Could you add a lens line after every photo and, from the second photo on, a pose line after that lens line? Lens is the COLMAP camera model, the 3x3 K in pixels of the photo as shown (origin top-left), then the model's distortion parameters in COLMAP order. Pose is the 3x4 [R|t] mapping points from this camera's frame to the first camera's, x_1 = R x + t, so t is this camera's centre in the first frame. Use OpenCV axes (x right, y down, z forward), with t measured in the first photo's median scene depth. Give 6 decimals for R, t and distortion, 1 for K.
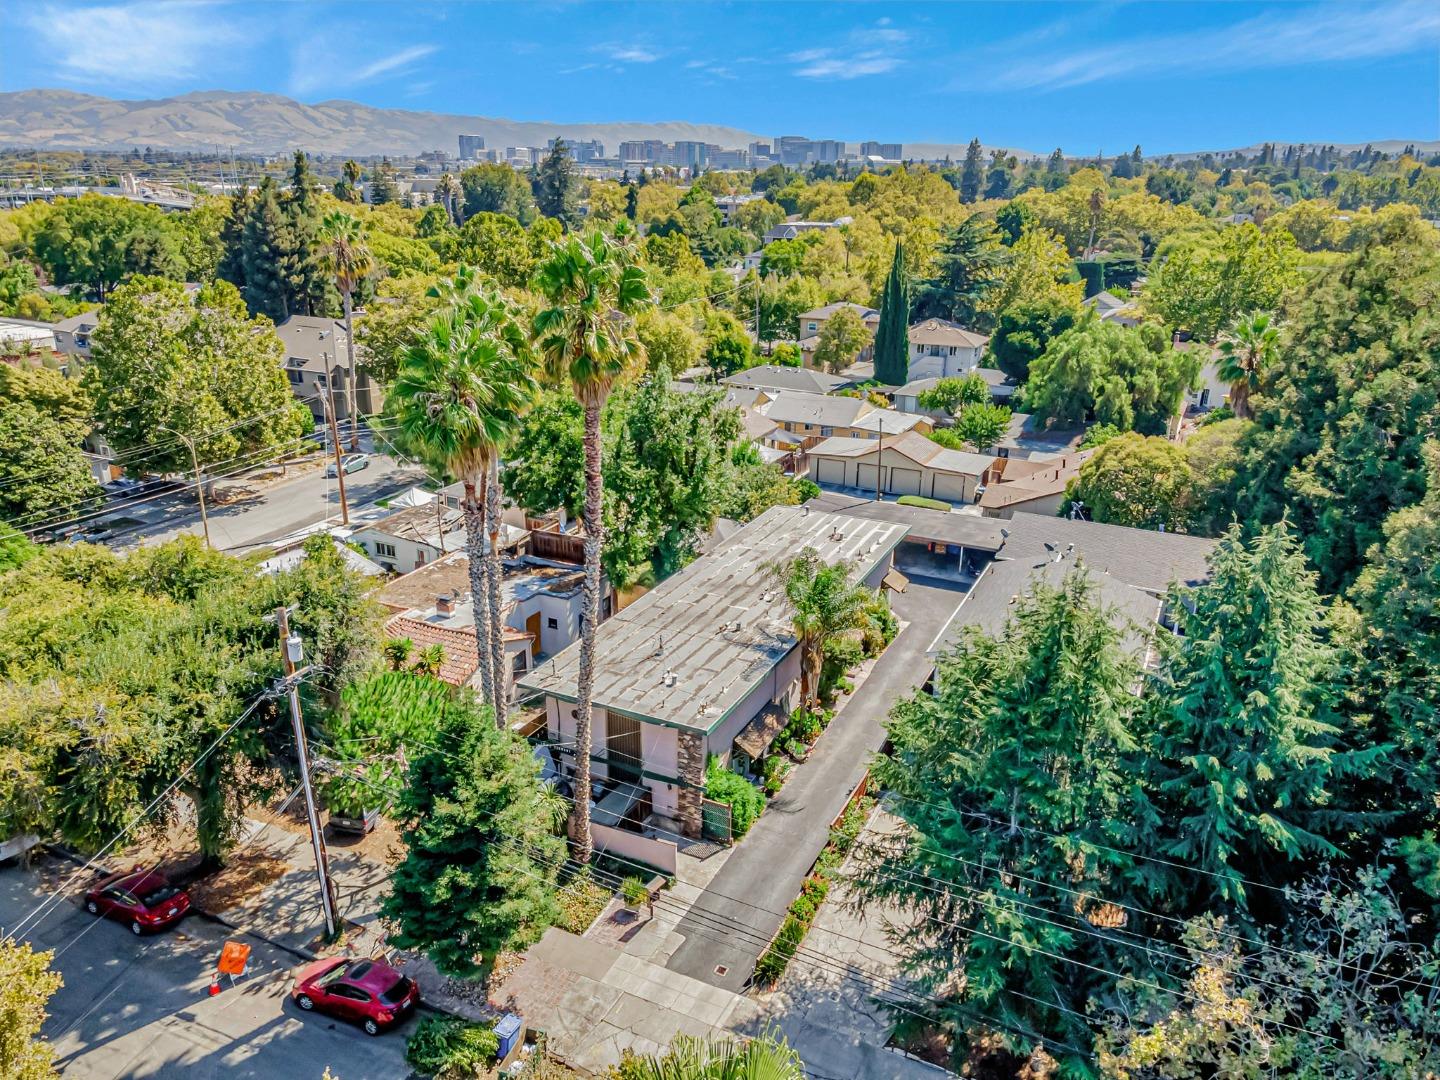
lens RADIAL K [[1043.0, 0, 715.1], [0, 1043.0, 522.4], [0, 0, 1]] dist [0.029074, 0.049888]
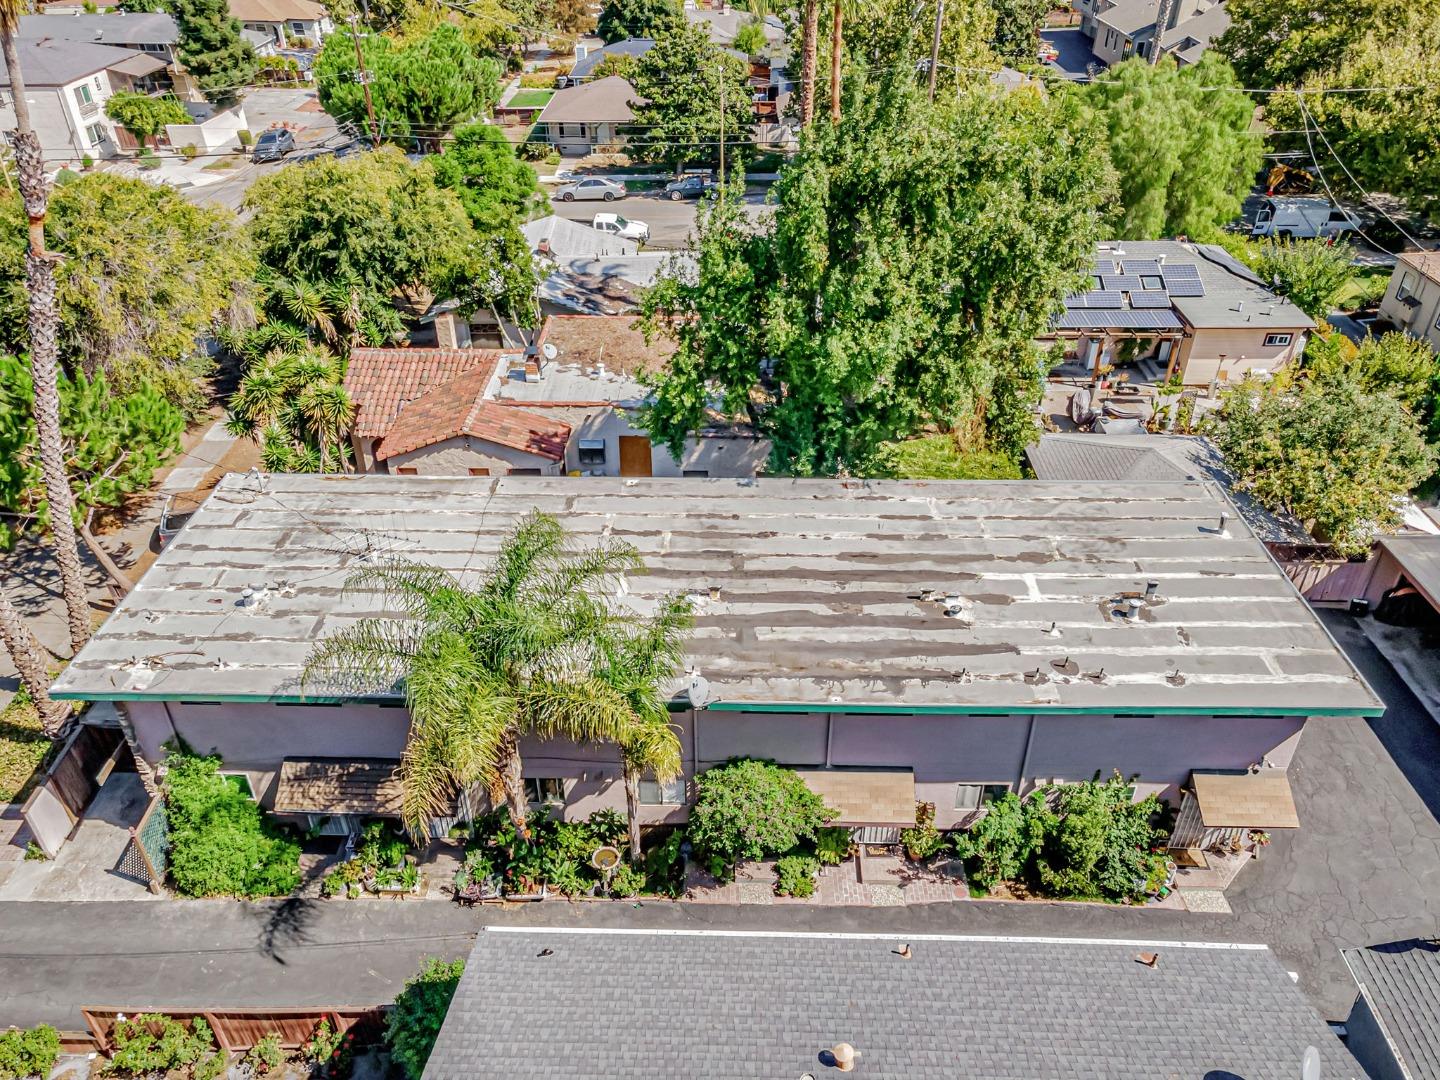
lens RADIAL K [[1042.6, 0, 720.0], [0, 1042.6, 540.0], [0, 0, 1]] dist [0.010804, 0.052313]
pose [[0.429743, 0.496109, -0.754451, 0.480637], [-0.284411, 0.867380, 0.408365, -0.176855], [0.856990, 0.039082, 0.513850, 0.955007]]
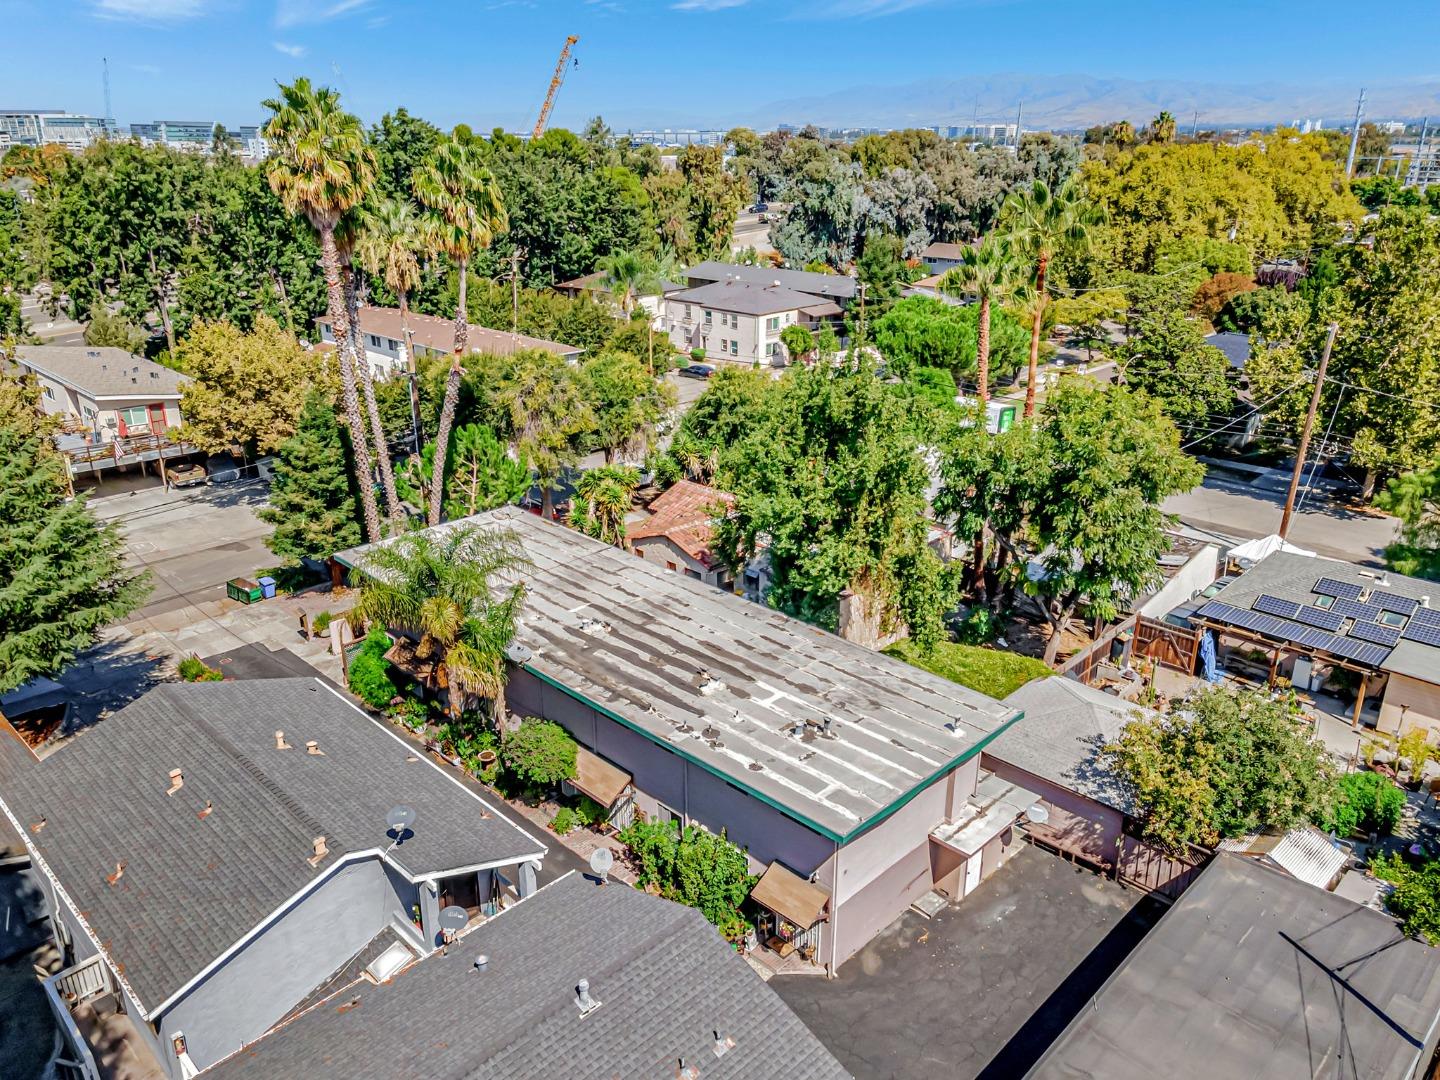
lens RADIAL K [[1068.1, 0, 723.8], [0, 1068.1, 503.4], [0, 0, 1]] dist [0.004437, 0.052522]
pose [[-0.305767, 0.298038, -0.904256, 0.818265], [-0.312300, 0.865803, 0.390966, -0.392174], [0.899430, 0.401944, -0.171657, 1.448190]]
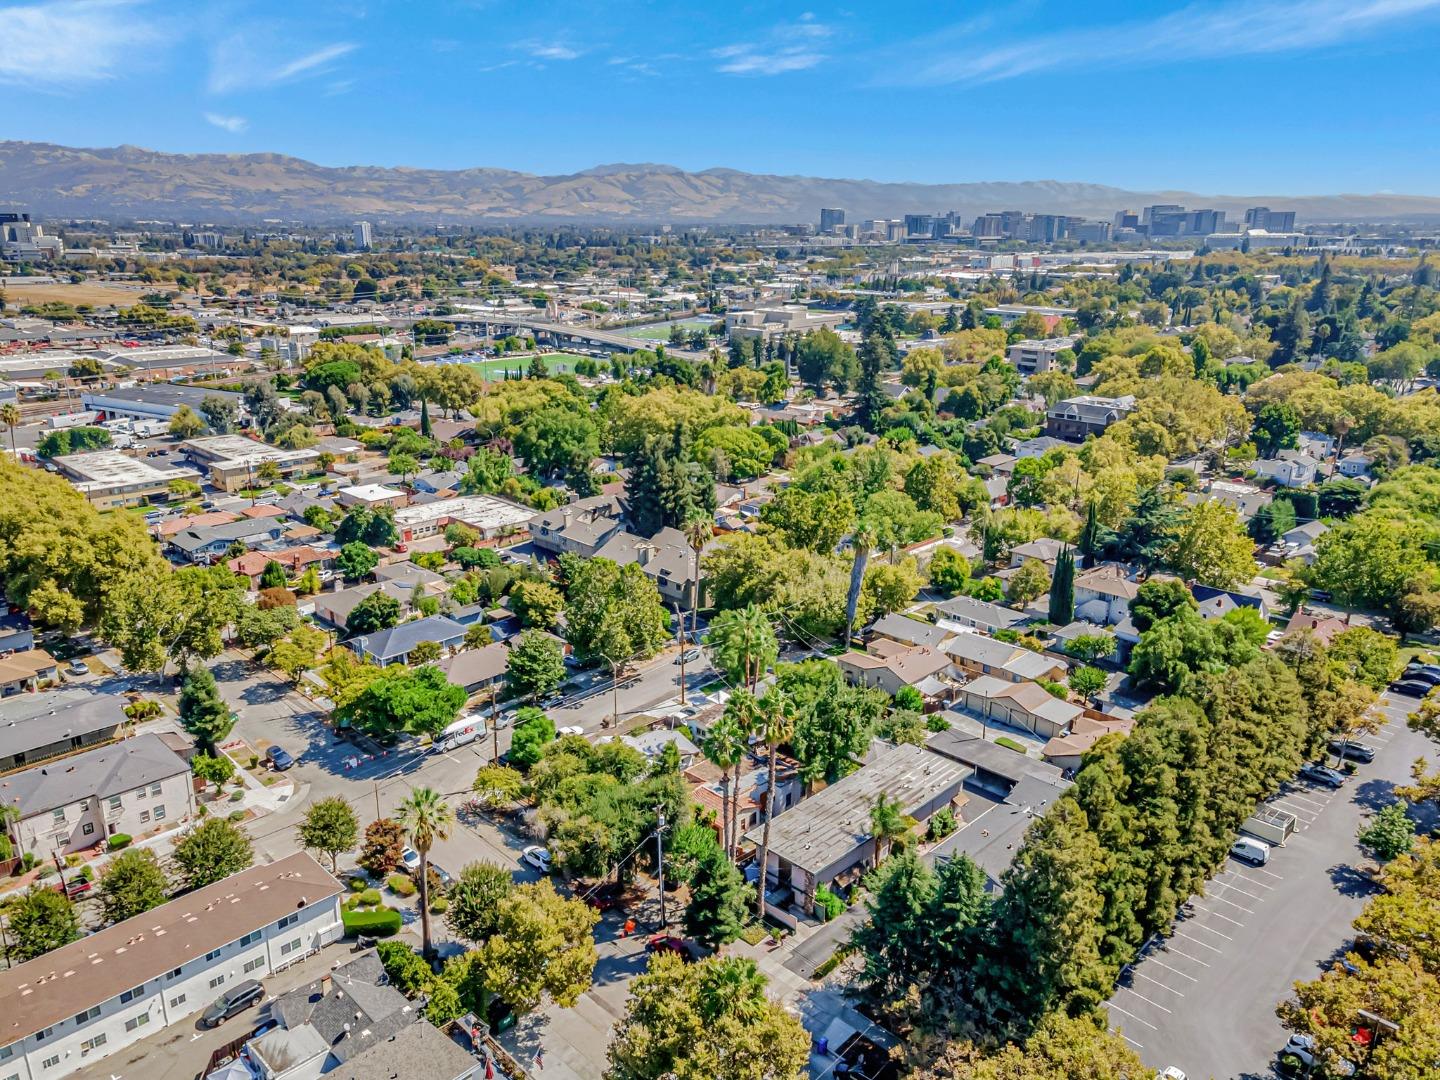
lens RADIAL K [[1042.6, 0, 720.0], [0, 1042.6, 540.0], [0, 0, 1]] dist [0.010804, 0.052313]
pose [[0.949266, 0.085638, -0.302589, 0.423075], [-0.097595, 0.994922, -0.024589, -0.457074], [0.298947, 0.052872, 0.952804, -1.320177]]
